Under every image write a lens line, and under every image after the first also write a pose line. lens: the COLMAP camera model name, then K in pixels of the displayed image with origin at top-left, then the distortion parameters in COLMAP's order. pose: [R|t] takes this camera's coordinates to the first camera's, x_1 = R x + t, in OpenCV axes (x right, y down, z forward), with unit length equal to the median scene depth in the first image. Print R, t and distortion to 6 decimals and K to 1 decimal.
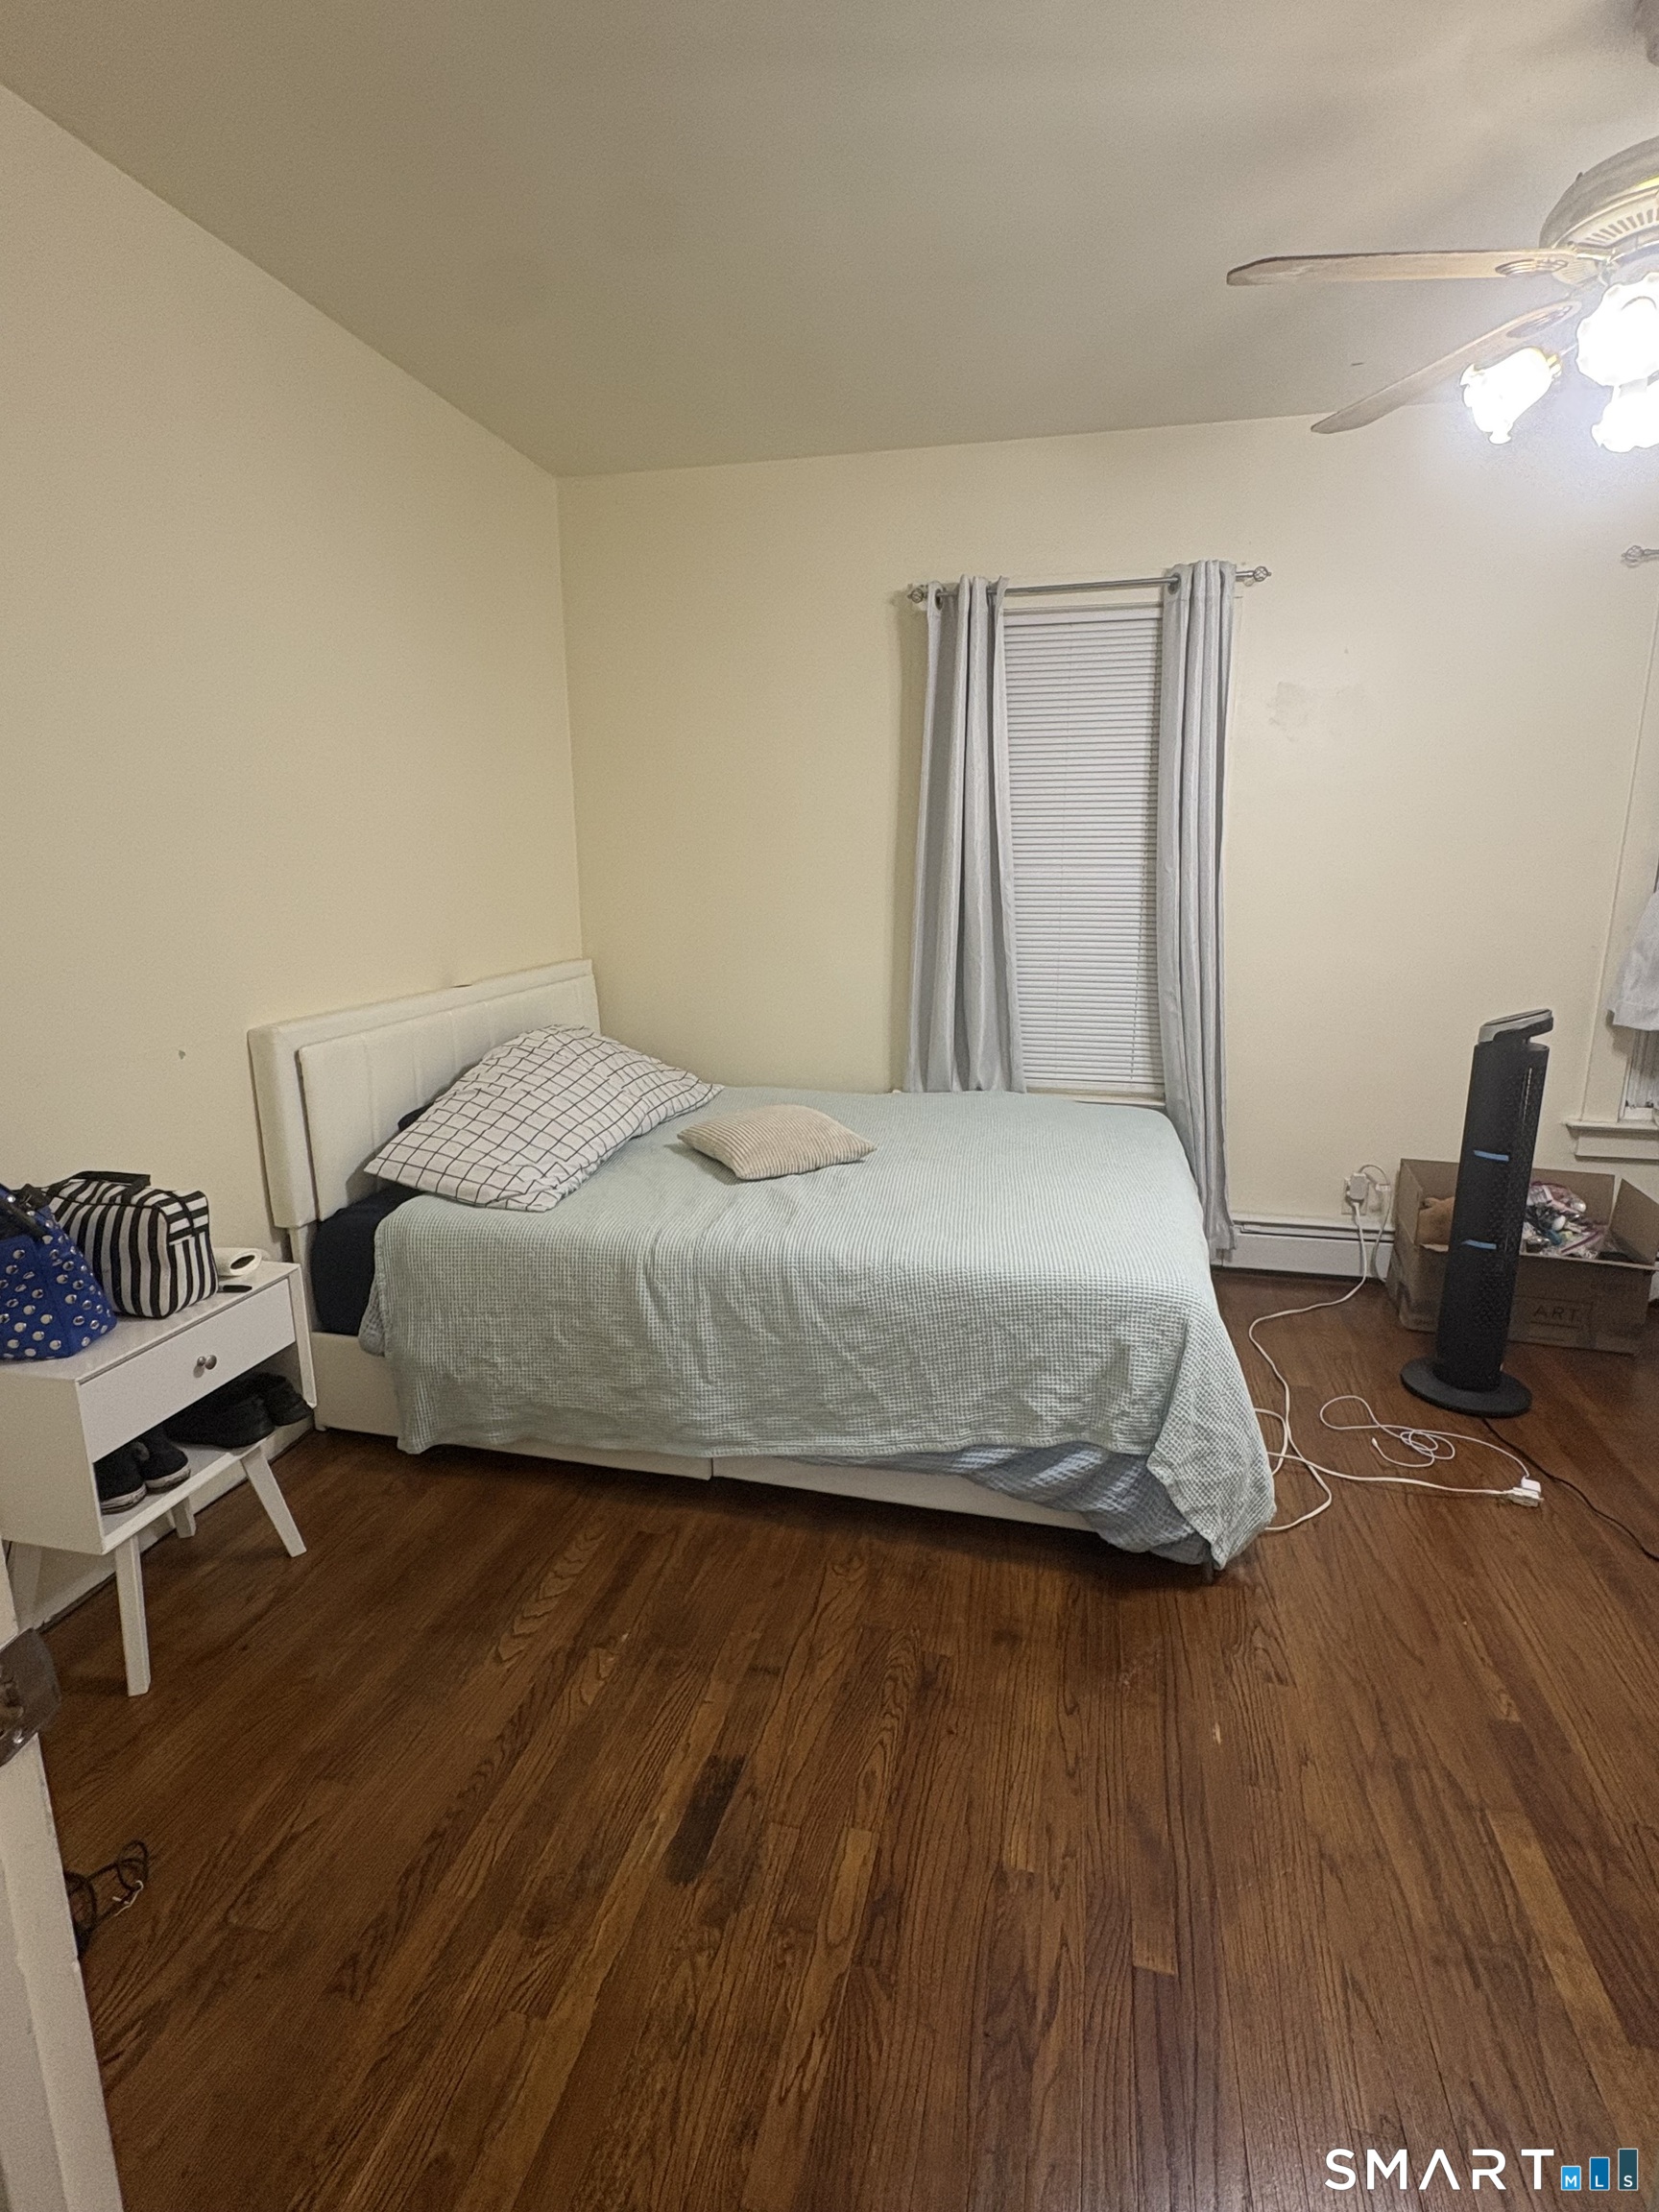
lens RADIAL K [[1110.2, 0, 829.5], [0, 1110.2, 1106.0], [0, 0, 1]] dist [-0.002430, -0.000671]
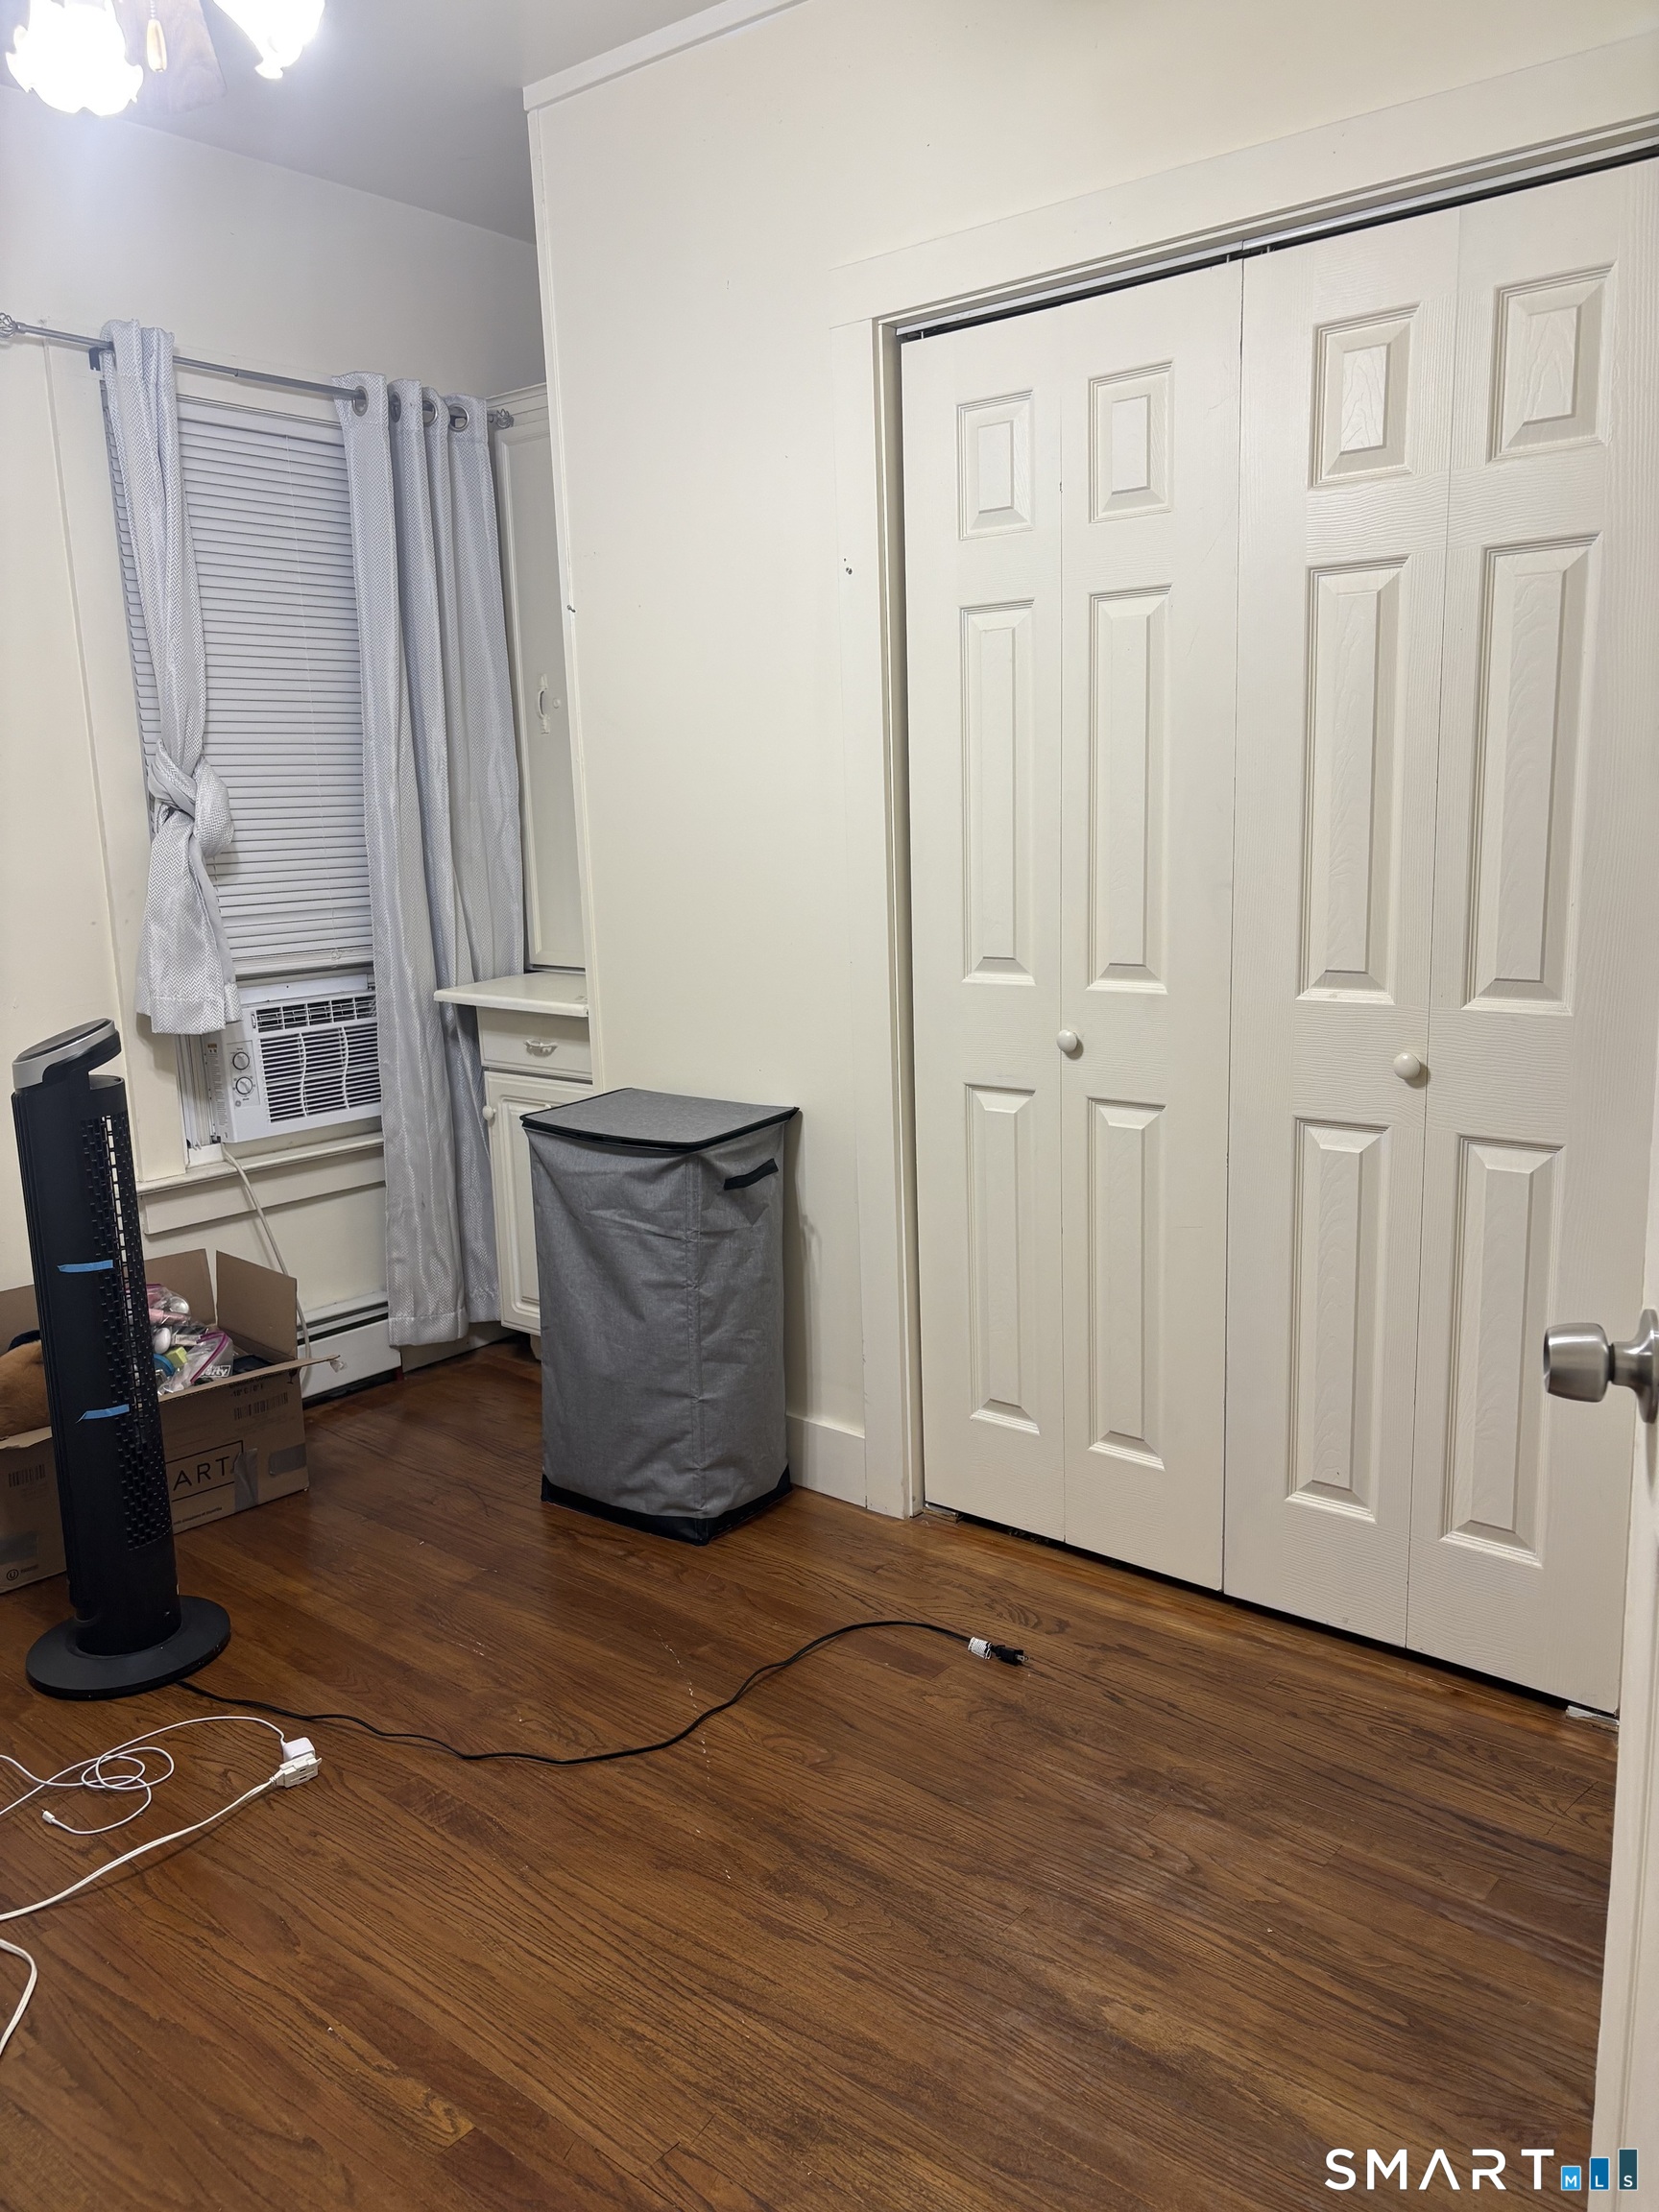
lens RADIAL K [[1699.2, 0, 829.5], [0, 1699.2, 1106.0], [0, 0, 1]] dist [0.036801, -0.002893]
pose [[0.458193, -0.177890, 0.870870, -0.019516], [0.225868, 0.970909, 0.079489, -0.023908], [-0.859676, 0.160281, 0.485043, 0.178216]]
